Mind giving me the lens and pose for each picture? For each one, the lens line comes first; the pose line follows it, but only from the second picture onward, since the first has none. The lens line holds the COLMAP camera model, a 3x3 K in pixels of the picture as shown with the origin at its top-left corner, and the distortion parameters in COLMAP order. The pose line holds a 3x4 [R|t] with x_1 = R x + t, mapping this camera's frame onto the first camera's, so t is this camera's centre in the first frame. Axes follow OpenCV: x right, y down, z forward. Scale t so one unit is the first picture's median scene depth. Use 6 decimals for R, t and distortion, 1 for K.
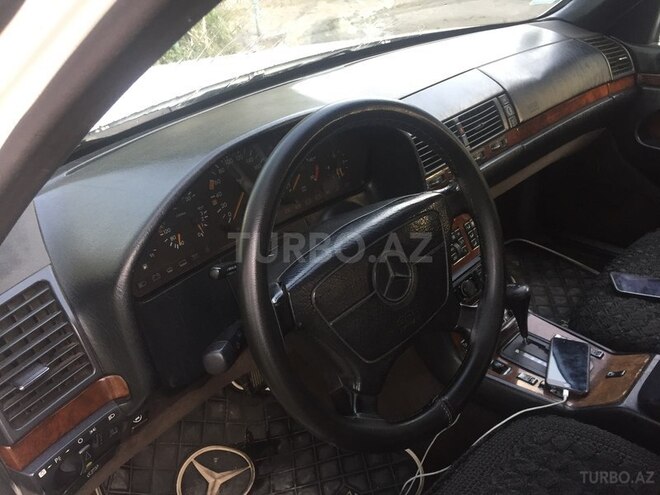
lens RADIAL K [[566.9, 0, 330.0], [0, 566.9, 247.5], [0, 0, 1]] dist [0.063760, -0.101997]
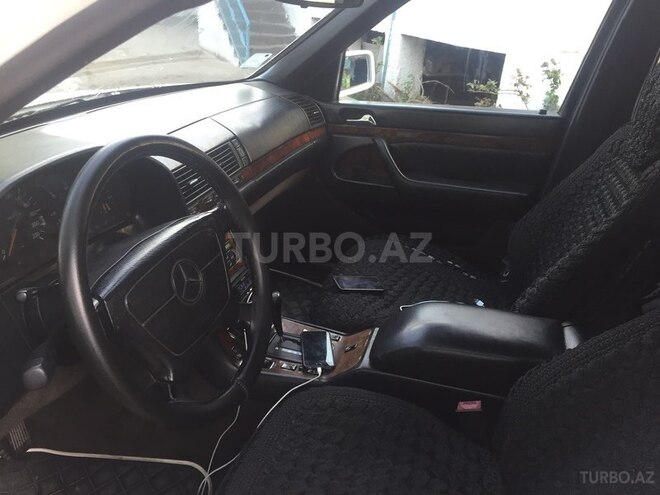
lens RADIAL K [[566.9, 0, 330.0], [0, 566.9, 247.5], [0, 0, 1]] dist [0.063760, -0.101997]
pose [[0.876826, -0.097783, 0.470760, -0.106620], [0.141170, 0.988305, -0.057655, 0.054305], [-0.459617, 0.117011, 0.880375, -0.114937]]
